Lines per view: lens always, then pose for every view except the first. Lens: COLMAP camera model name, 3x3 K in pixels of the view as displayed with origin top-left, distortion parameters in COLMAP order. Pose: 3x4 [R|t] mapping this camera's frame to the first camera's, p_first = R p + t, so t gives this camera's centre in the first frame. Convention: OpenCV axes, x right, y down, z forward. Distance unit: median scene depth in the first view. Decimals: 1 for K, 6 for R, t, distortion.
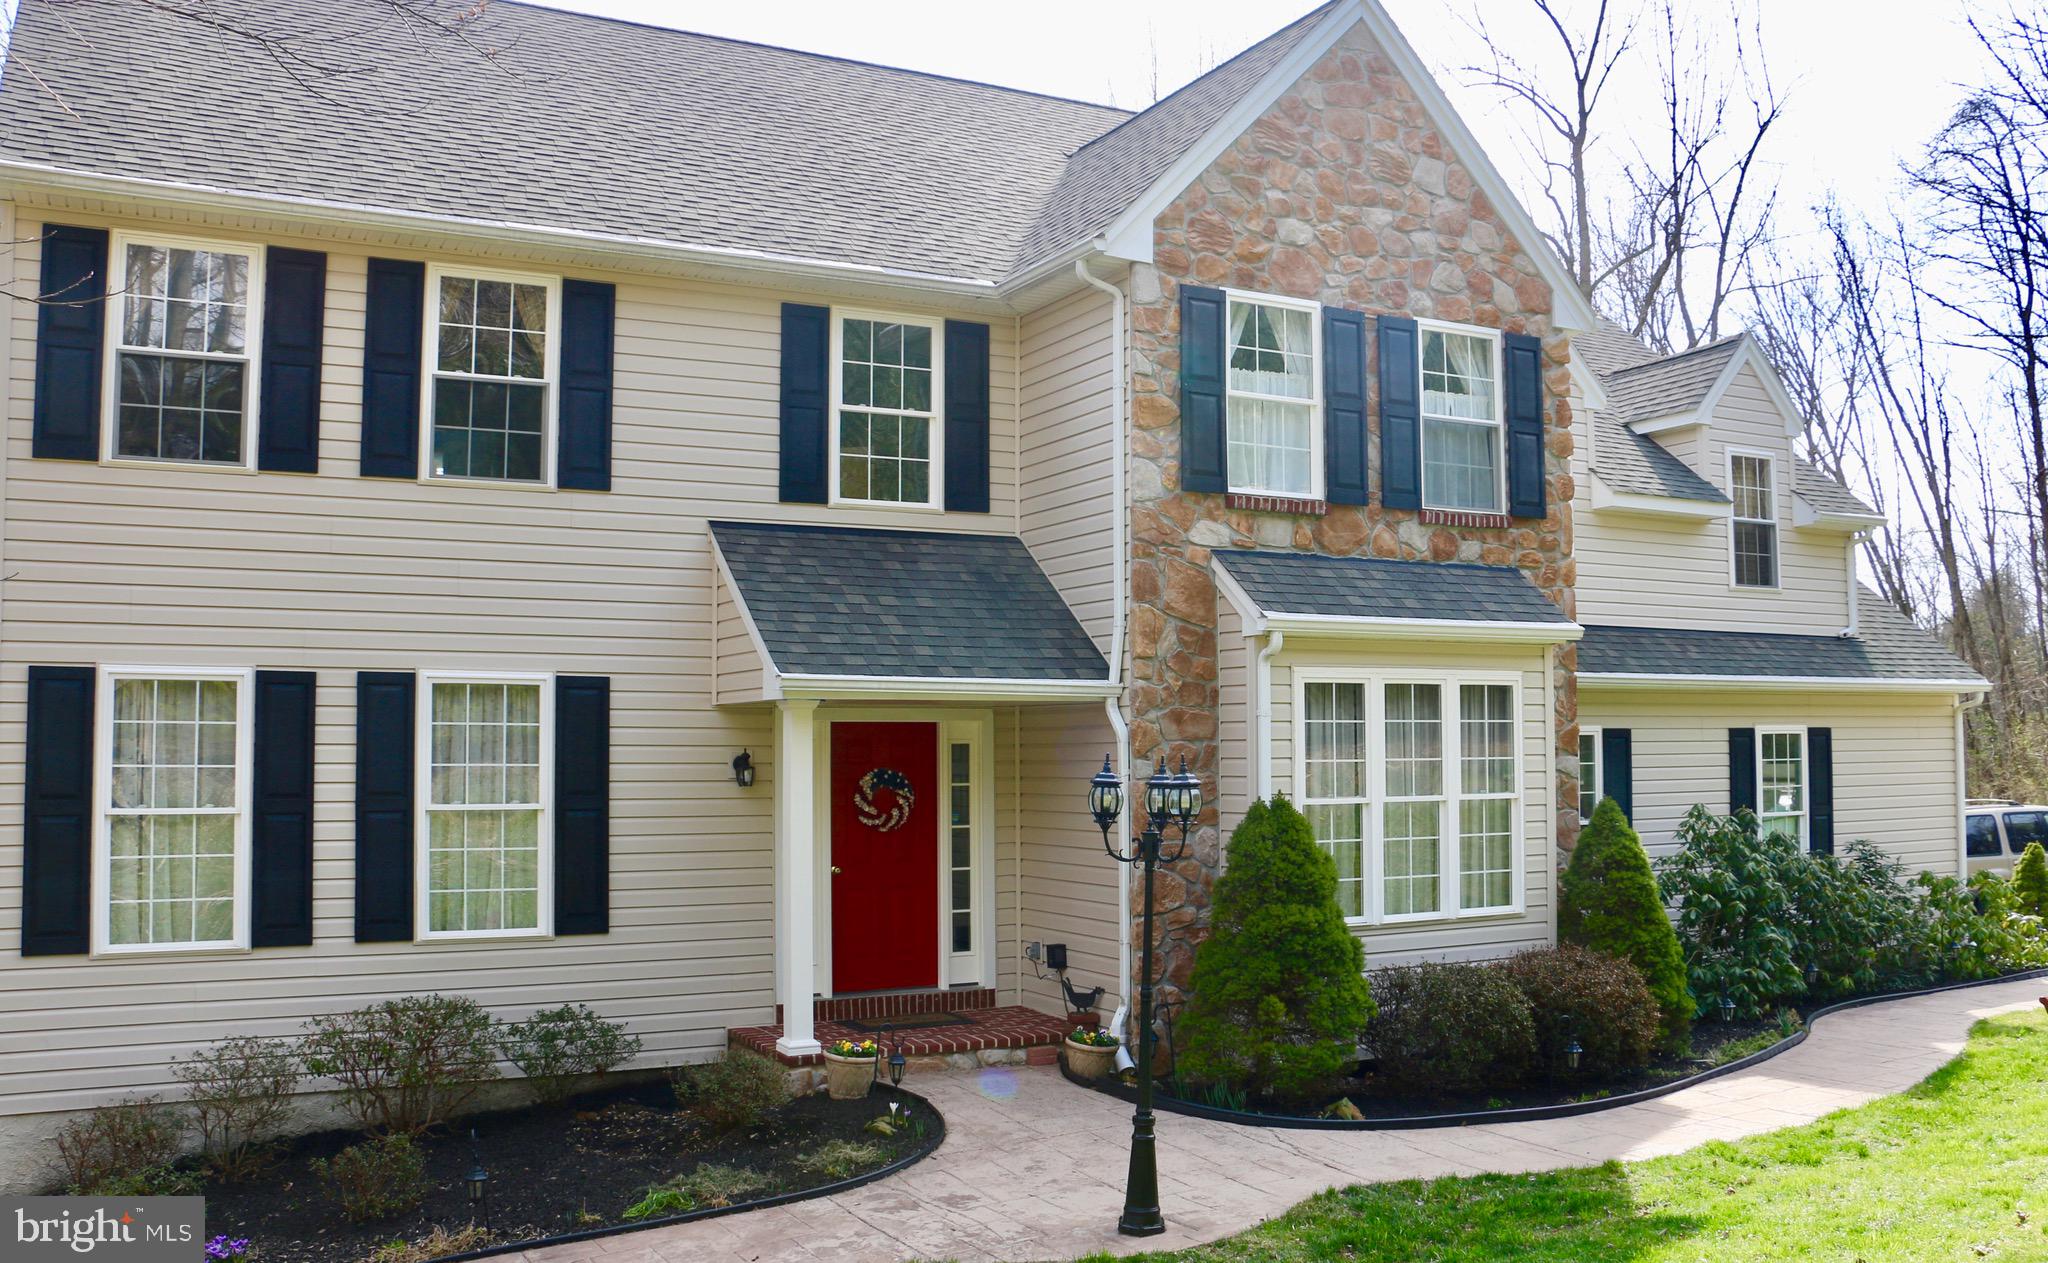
lens RADIAL K [[1817.5, 0, 1121.3], [0, 1817.5, 639.8], [0, 0, 1]] dist [-0.198776, 0.171707]
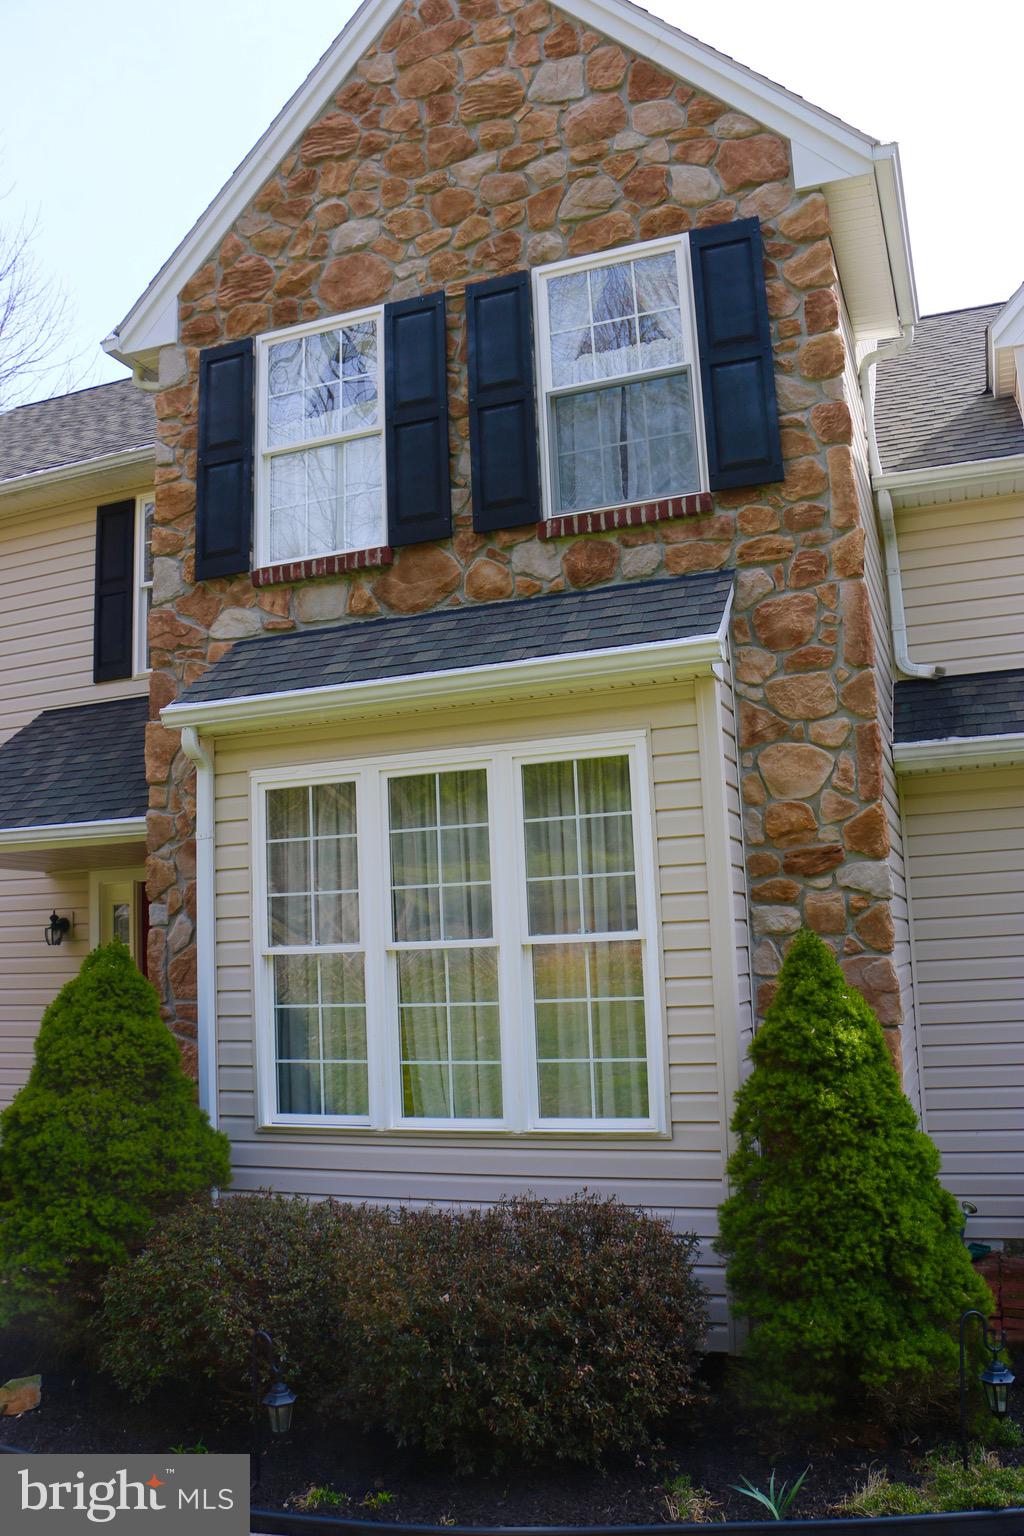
lens RADIAL K [[1245.2, 0, 512.0], [0, 1245.2, 768.0], [0, 0, 1]] dist [-0.187145, 0.159912]
pose [[0.633491, -0.134055, -0.762049, 0.559468], [0.083360, 0.990969, -0.105028, 0.077263], [0.769246, 0.003010, 0.638945, 0.764217]]
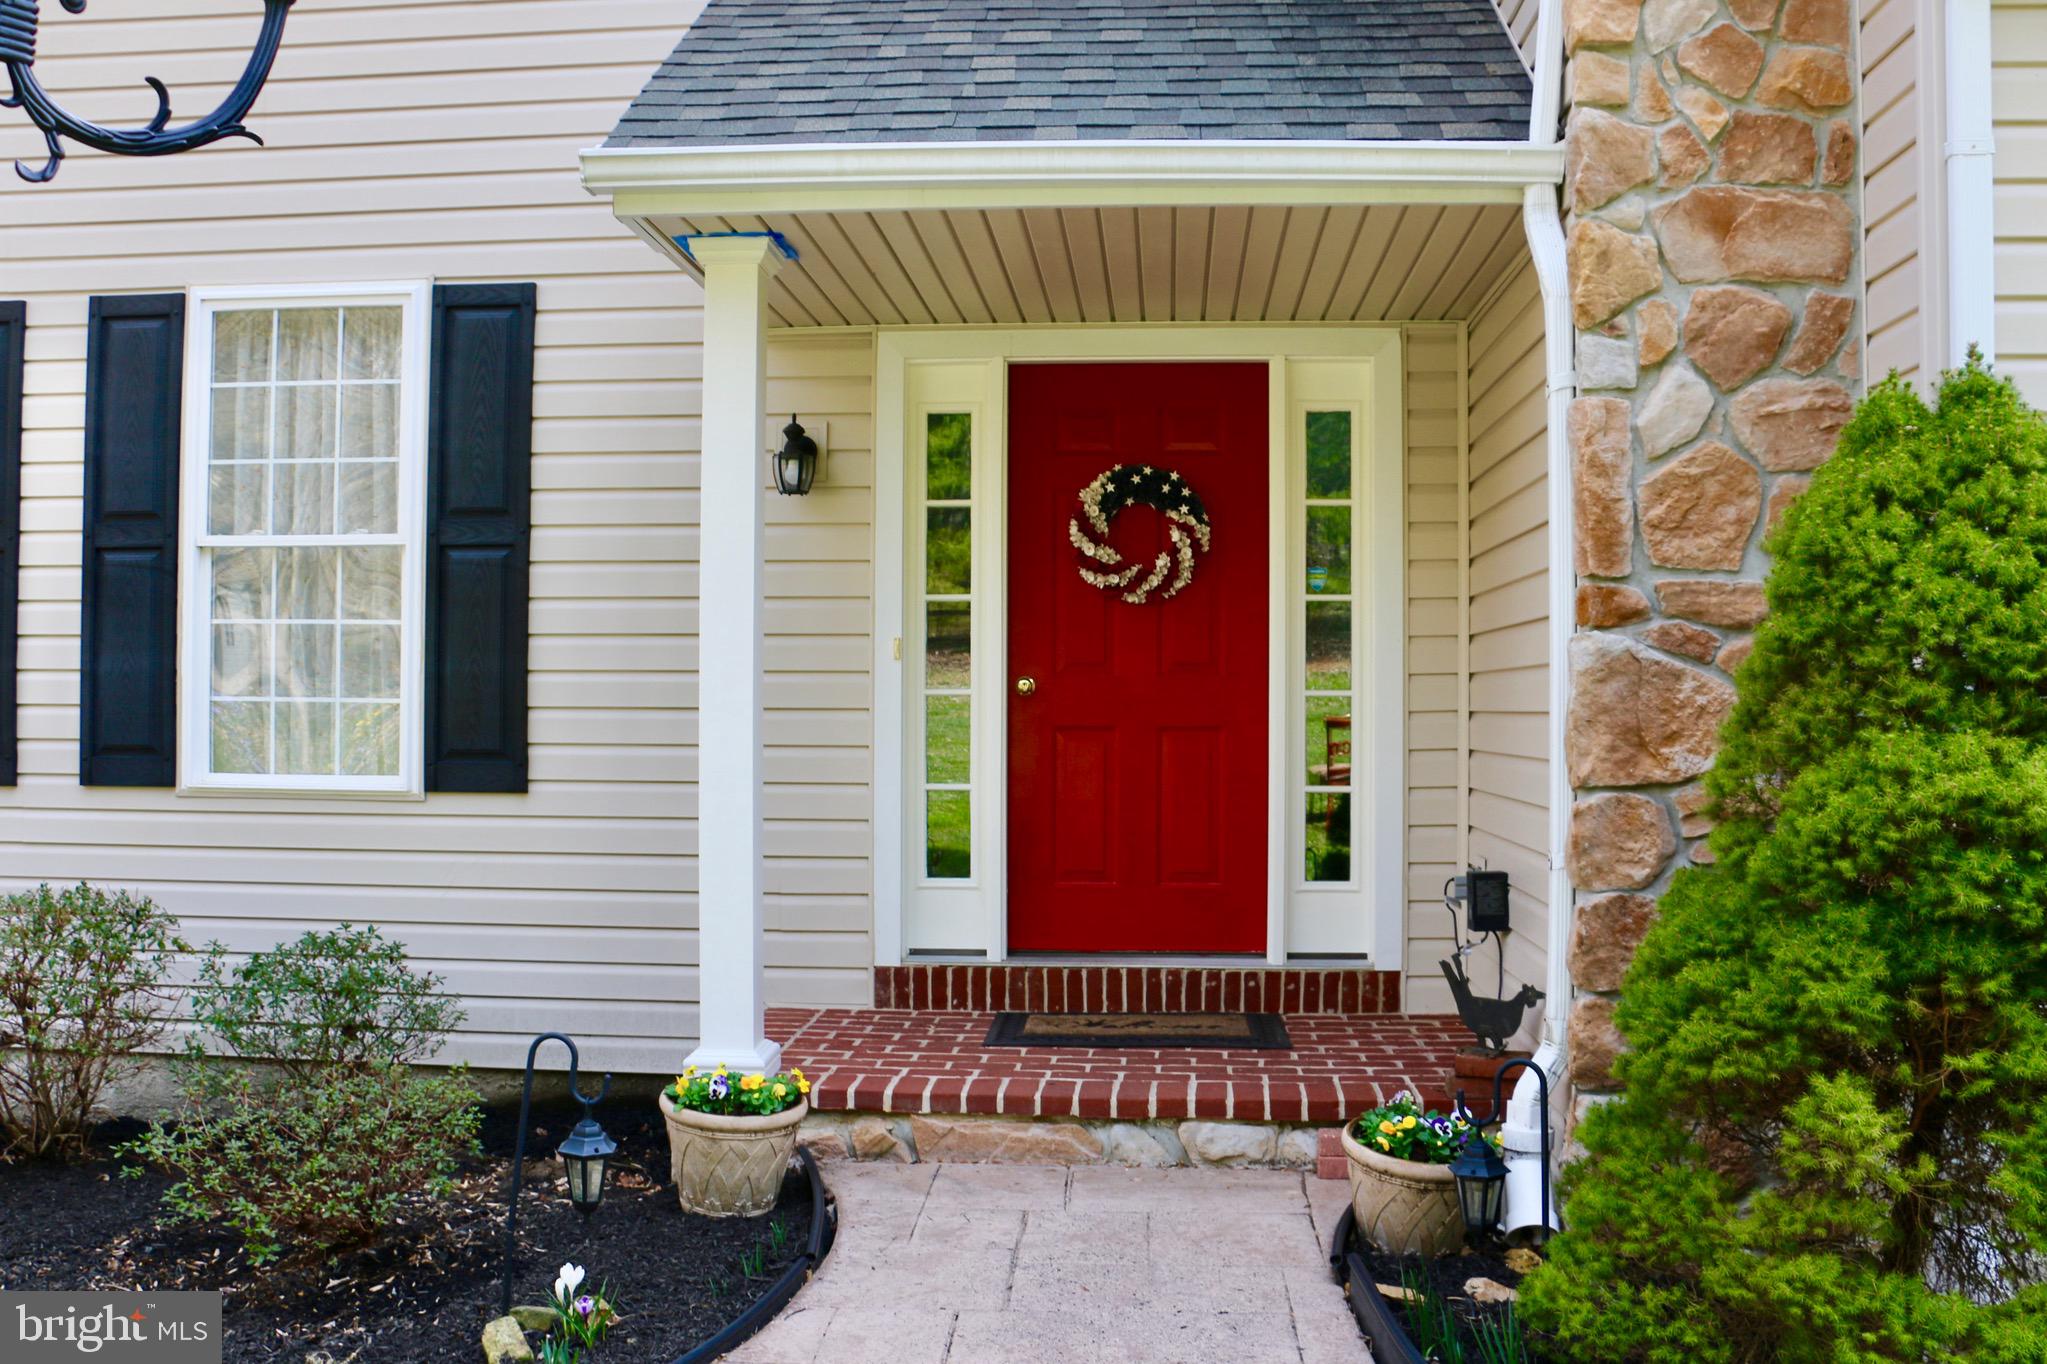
lens RADIAL K [[1861.5, 0, 1018.6], [0, 1861.5, 688.9], [0, 0, 1]] dist [-0.124433, 0.007101]
pose [[0.825451, 0.005490, -0.564447, 0.116786], [0.024376, 0.998673, 0.045360, 0.114430], [0.563947, -0.051201, 0.824222, 0.649229]]
